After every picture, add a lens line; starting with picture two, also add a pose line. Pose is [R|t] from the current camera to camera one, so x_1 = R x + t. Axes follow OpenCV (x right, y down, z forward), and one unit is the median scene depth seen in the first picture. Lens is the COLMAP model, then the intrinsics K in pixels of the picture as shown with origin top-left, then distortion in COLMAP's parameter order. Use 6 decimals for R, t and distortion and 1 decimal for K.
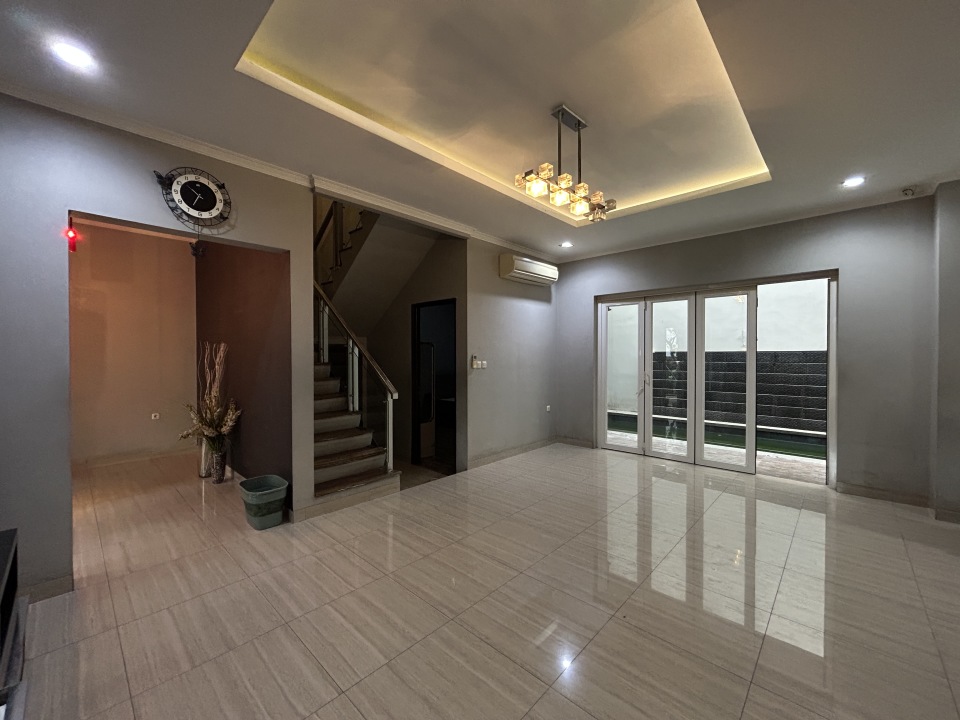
lens RADIAL K [[389.6, 0, 478.4], [0, 389.6, 357.9], [0, 0, 1]] dist [-0.002089, -0.000311]
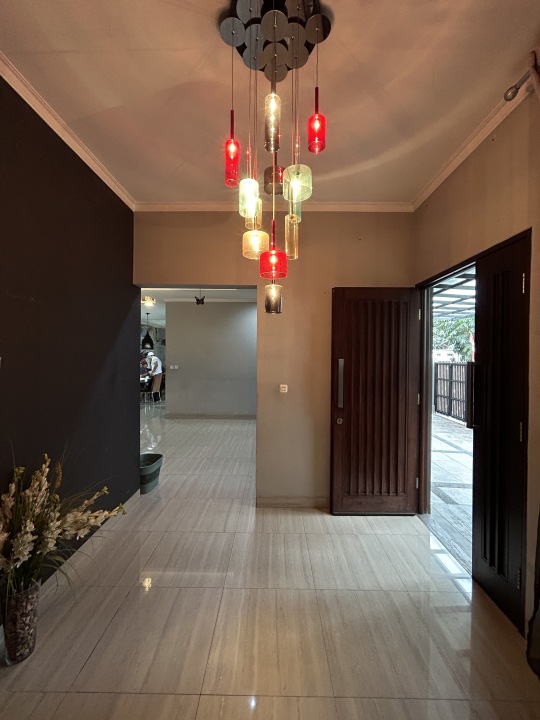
lens RADIAL K [[292.2, 0, 271.0], [0, 292.2, 357.4], [0, 0, 1]] dist [-0.002089, -0.000311]
pose [[-0.680705, -0.007447, 0.732520, -1.643945], [-0.002916, 0.999968, 0.007457, -0.063266], [-0.732552, 0.002940, -0.680704, 1.479915]]
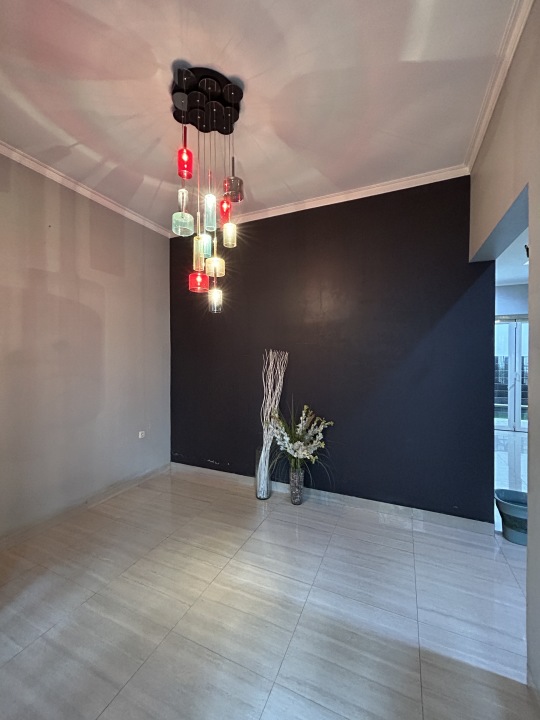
lens RADIAL K [[292.2, 0, 271.0], [0, 292.2, 357.4], [0, 0, 1]] dist [-0.002089, -0.000311]
pose [[0.945997, -0.001511, 0.324173, -1.381900], [-0.000100, 0.999988, 0.004953, -0.040187], [-0.324176, -0.004718, 0.945985, 0.529183]]
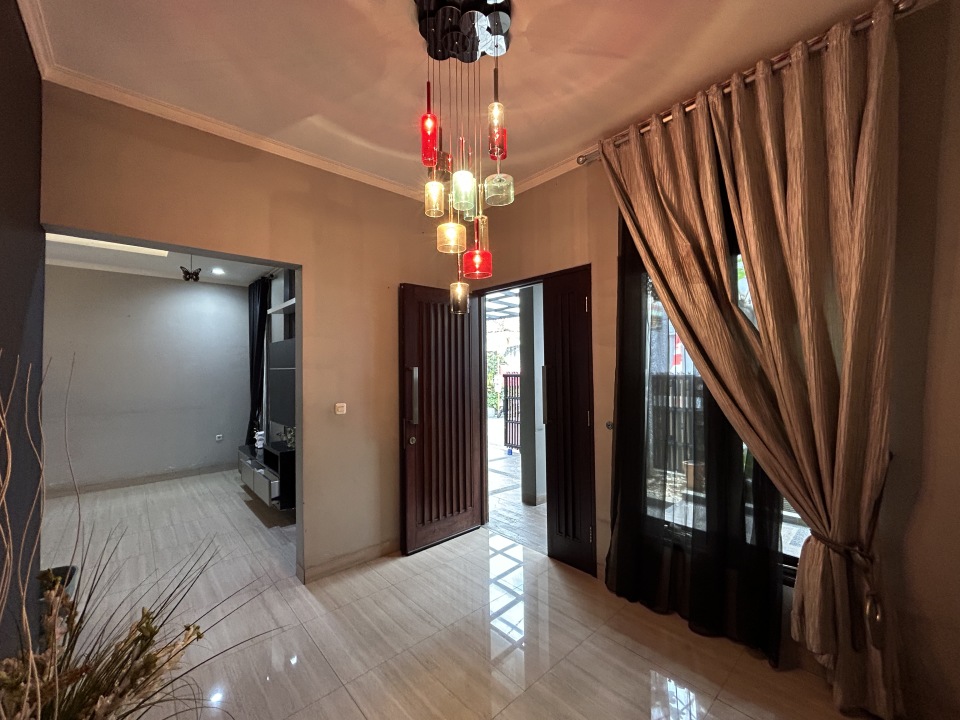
lens RADIAL K [[389.6, 0, 478.4], [0, 389.6, 357.9], [0, 0, 1]] dist [-0.002089, -0.000311]
pose [[-0.996457, 0.018004, 0.082150, -1.369521], [0.016247, 0.999626, -0.022012, -0.051145], [-0.082515, -0.020600, -0.996377, 1.736862]]
